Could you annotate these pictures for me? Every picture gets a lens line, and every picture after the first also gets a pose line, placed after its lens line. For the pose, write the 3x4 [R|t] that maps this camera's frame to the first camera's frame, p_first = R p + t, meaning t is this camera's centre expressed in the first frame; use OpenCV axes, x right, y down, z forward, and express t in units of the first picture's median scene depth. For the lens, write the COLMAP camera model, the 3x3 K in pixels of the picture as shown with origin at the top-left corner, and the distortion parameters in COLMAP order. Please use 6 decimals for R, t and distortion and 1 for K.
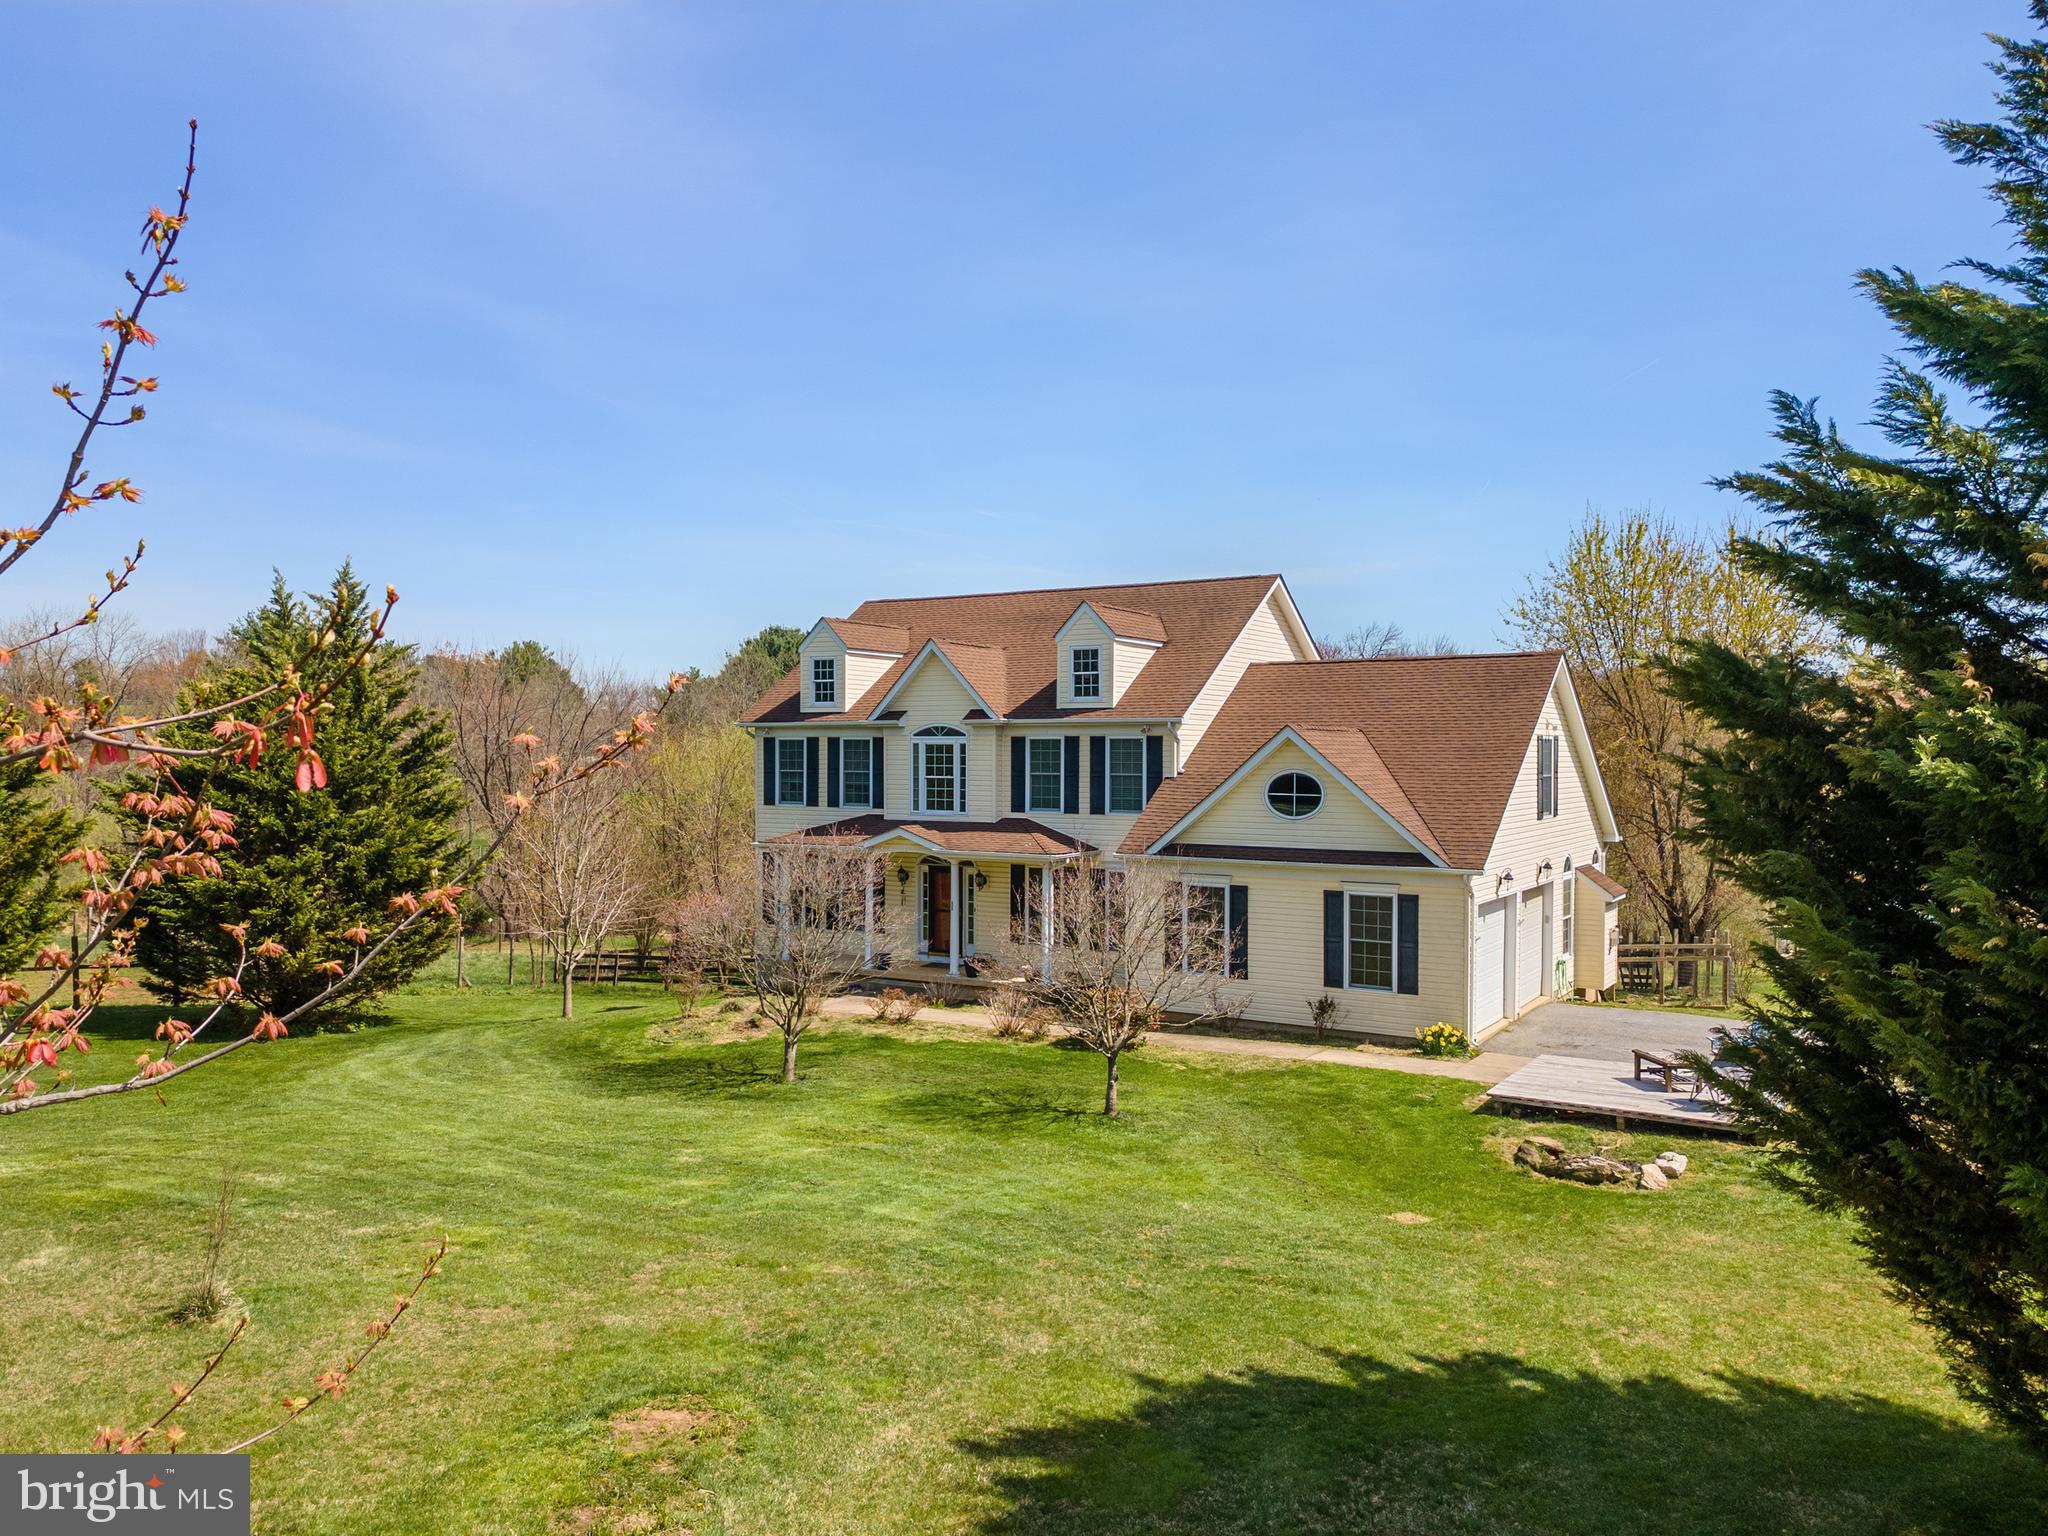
lens RADIAL K [[1477.9, 0, 1018.2], [0, 1477.9, 769.4], [0, 0, 1]] dist [0.025679, 0.027223]
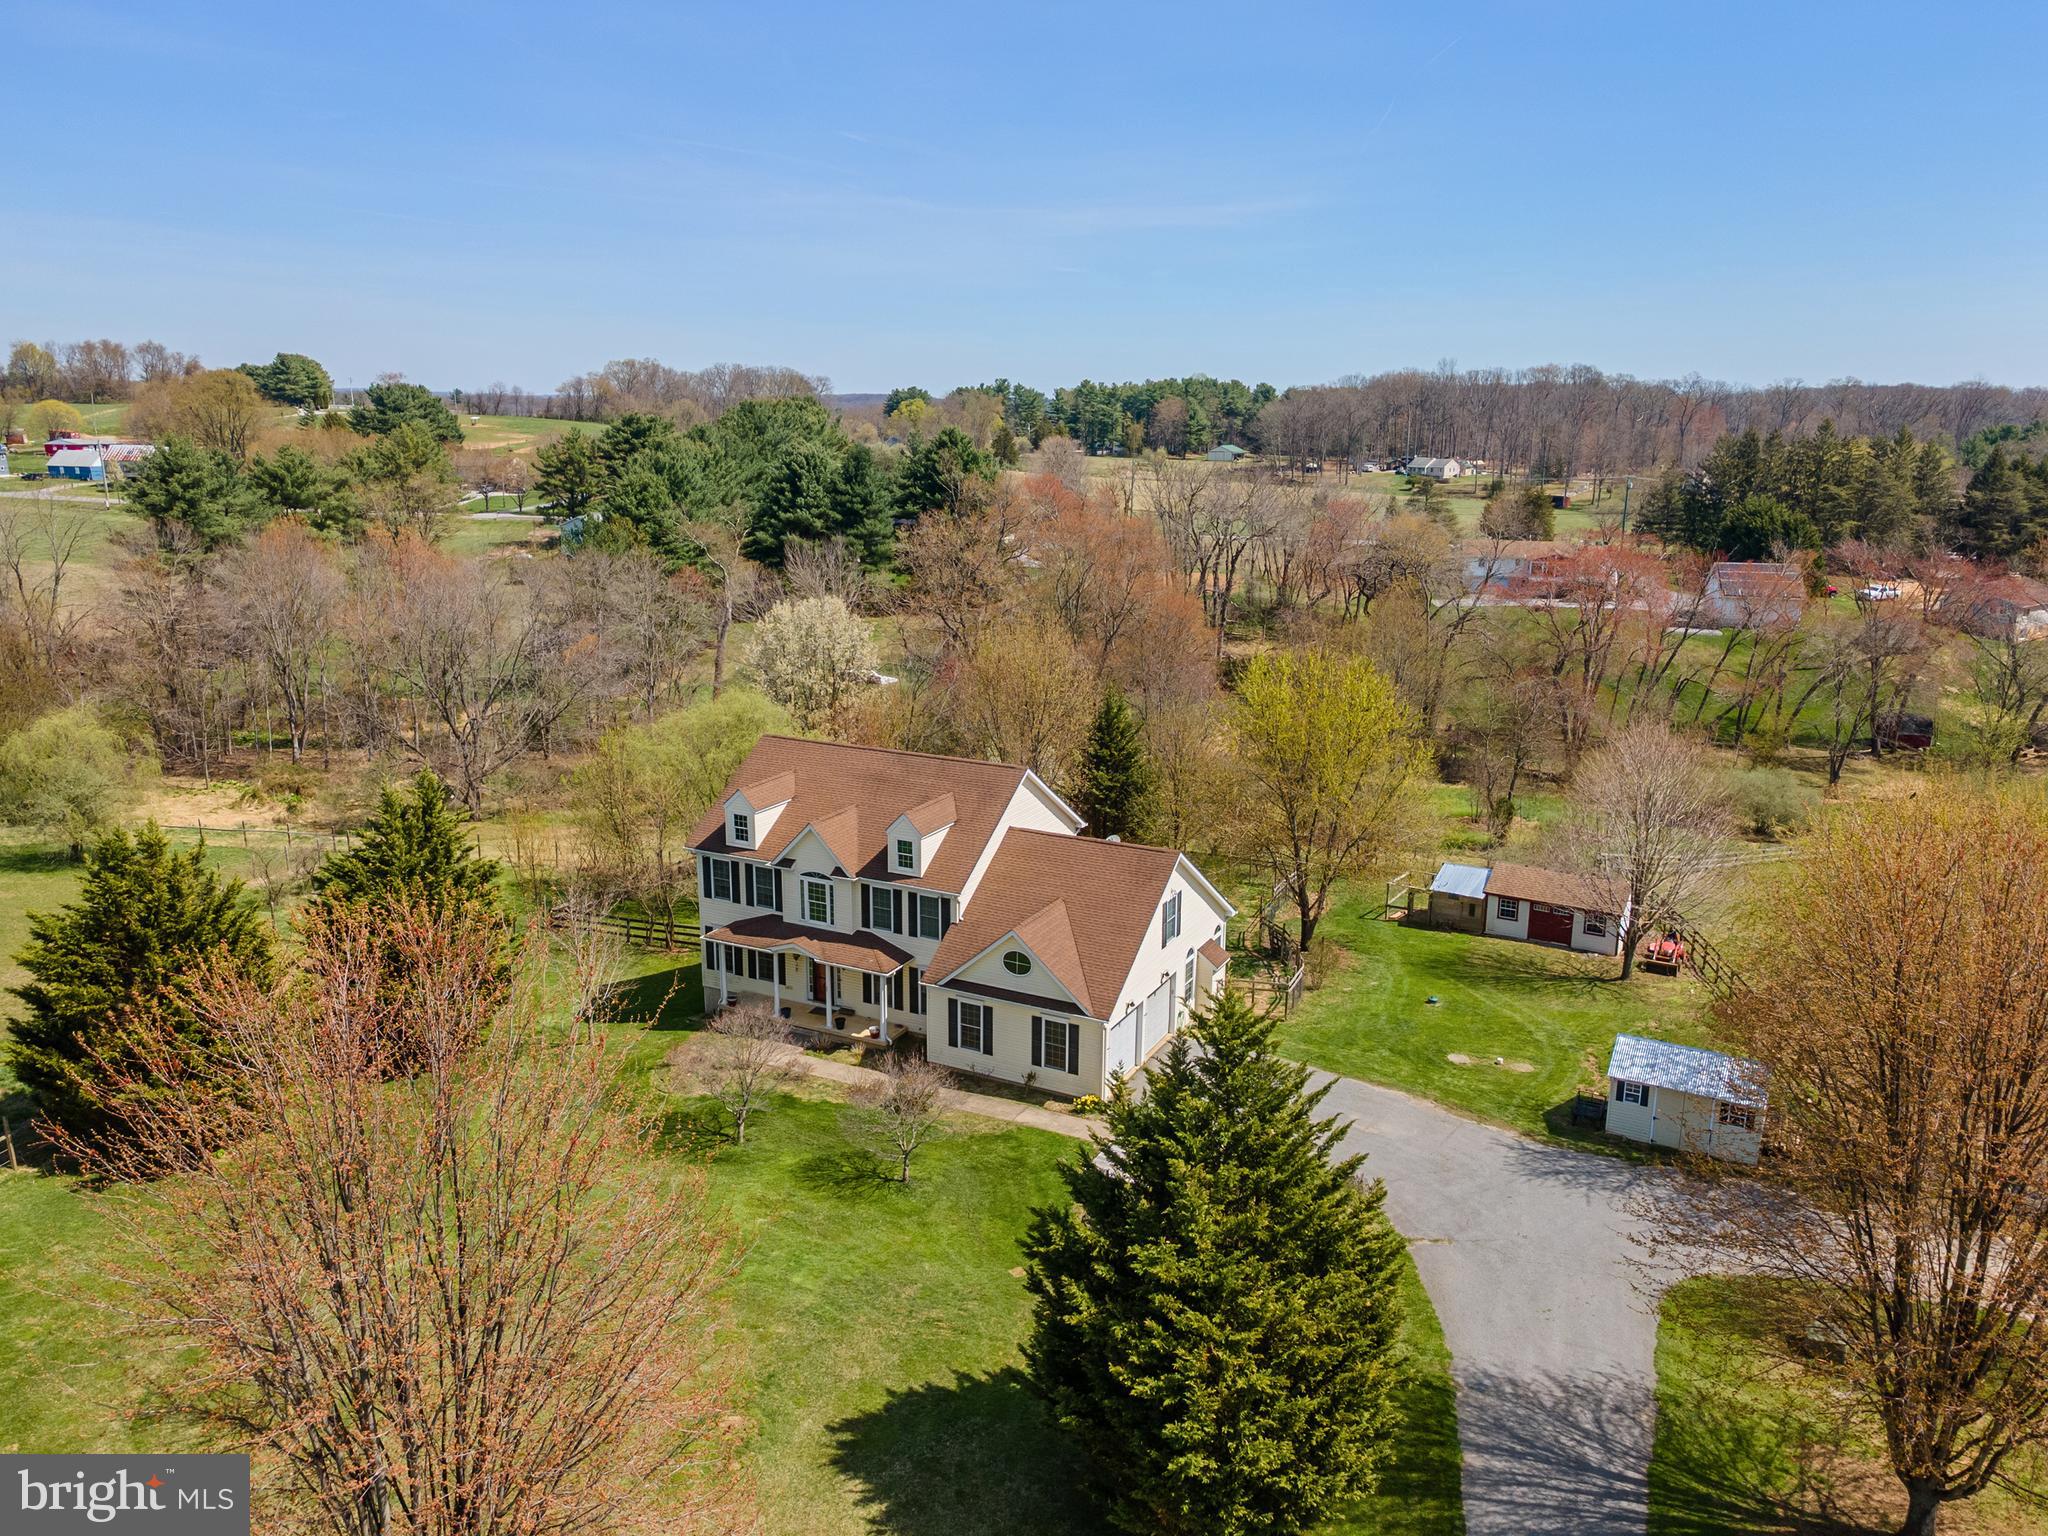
lens RADIAL K [[1477.9, 0, 1028.2], [0, 1477.9, 765.8], [0, 0, 1]] dist [0.025679, 0.027223]
pose [[0.996431, -0.013838, 0.083274, 0.046831], [-0.005467, 0.973823, 0.227242, -0.538649], [-0.084239, -0.226887, 0.970271, -0.592764]]
